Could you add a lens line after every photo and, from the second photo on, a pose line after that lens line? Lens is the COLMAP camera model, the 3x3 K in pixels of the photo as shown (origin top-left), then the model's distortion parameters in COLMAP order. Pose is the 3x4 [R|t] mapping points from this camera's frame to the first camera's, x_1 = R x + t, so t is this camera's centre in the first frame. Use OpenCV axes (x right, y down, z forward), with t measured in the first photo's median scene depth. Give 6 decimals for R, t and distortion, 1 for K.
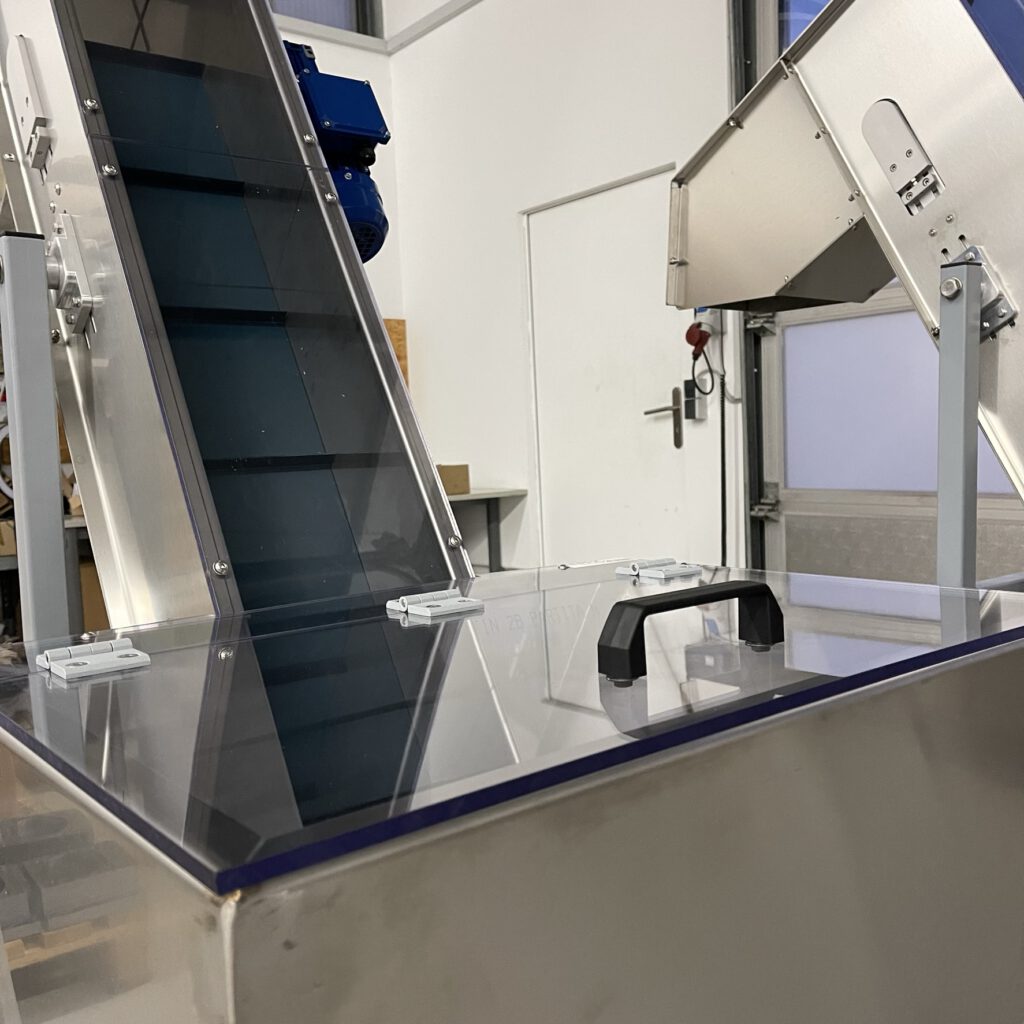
lens RADIAL K [[1062.4, 0, 518.4], [0, 1062.4, 507.1], [0, 0, 1]] dist [0.045333, 0.000000]
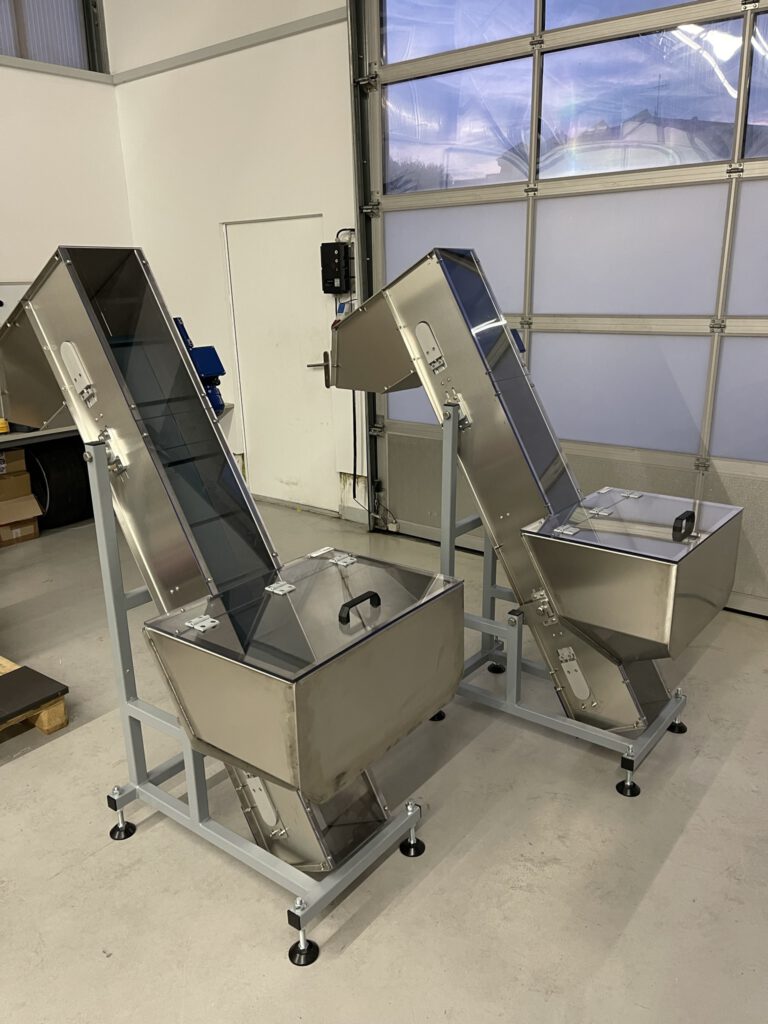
lens RADIAL K [[784.4, 0, 380.8], [0, 784.4, 517.1], [0, 0, 1]] dist [0.042177, -0.018284]
pose [[0.973207, -0.055182, 0.223209, -0.163814], [0.005057, 0.975677, 0.219157, -0.350979], [-0.229873, -0.212156, 0.949815, -0.723021]]
